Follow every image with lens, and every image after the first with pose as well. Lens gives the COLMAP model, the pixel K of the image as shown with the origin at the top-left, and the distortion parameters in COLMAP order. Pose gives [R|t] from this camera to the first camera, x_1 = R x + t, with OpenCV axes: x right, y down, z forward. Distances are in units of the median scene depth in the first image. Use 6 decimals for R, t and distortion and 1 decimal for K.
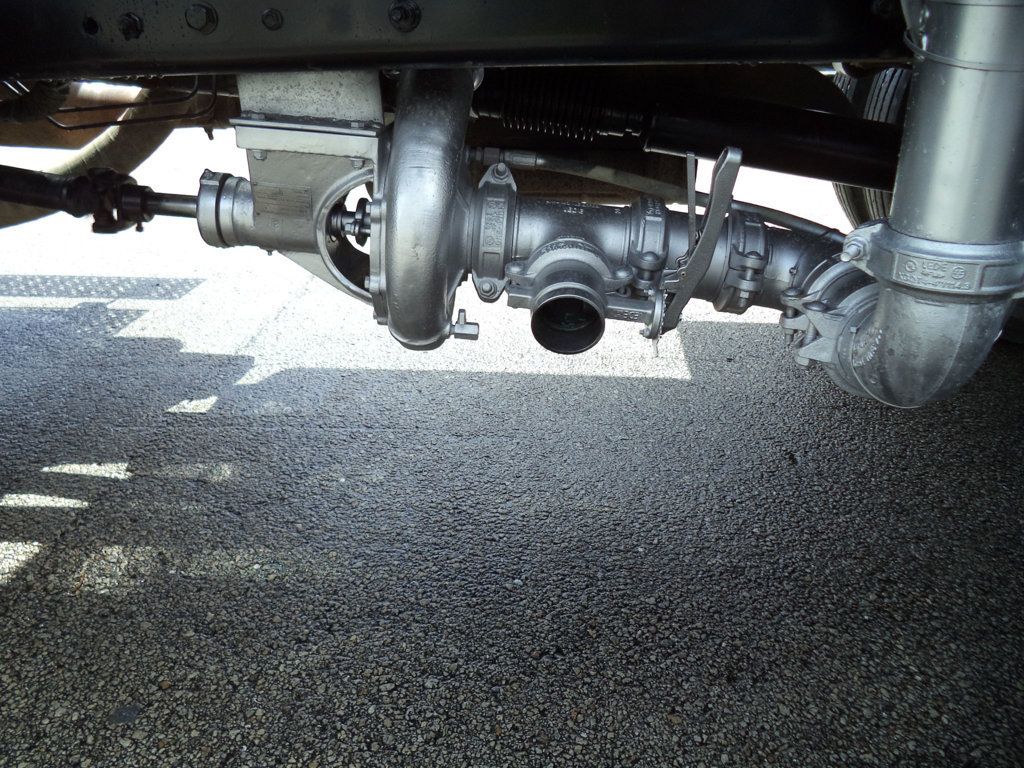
lens RADIAL K [[829.8, 0, 510.5], [0, 829.8, 390.4], [0, 0, 1]] dist [-0.021929, -0.015578]
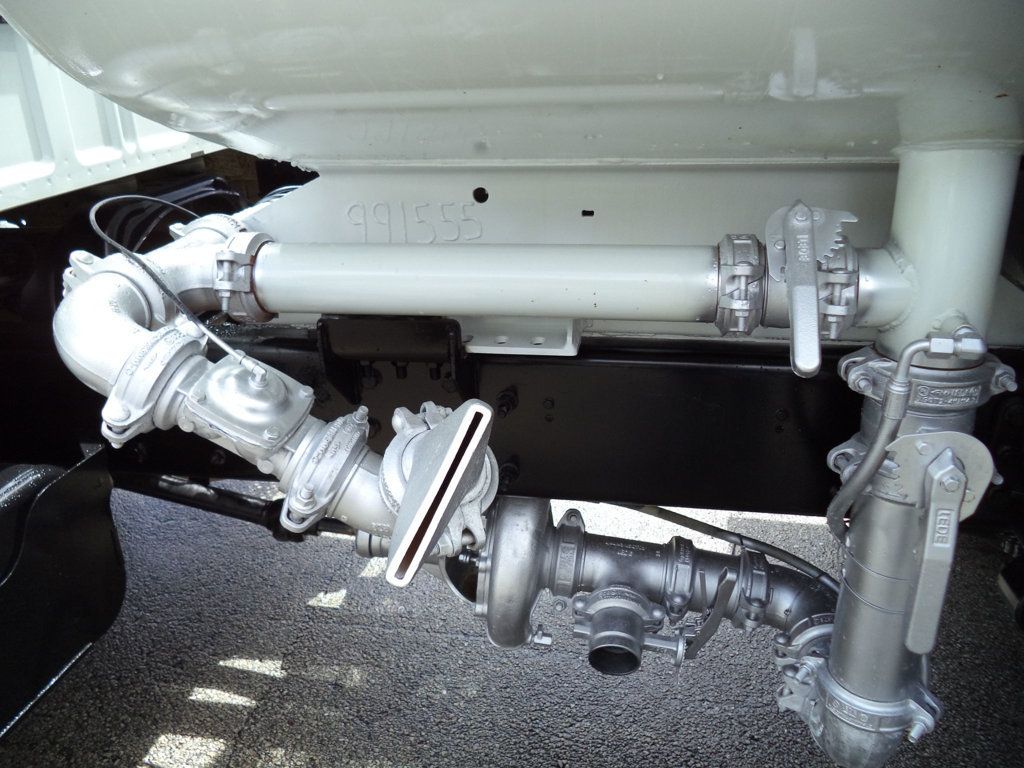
lens RADIAL K [[829.8, 0, 511.4], [0, 829.8, 378.0], [0, 0, 1]] dist [-0.021929, -0.015578]
pose [[0.994173, 0.038194, -0.100799, 0.012742], [-0.042839, 0.998098, -0.044327, -0.346111], [0.098914, 0.048387, 0.993919, -0.310919]]
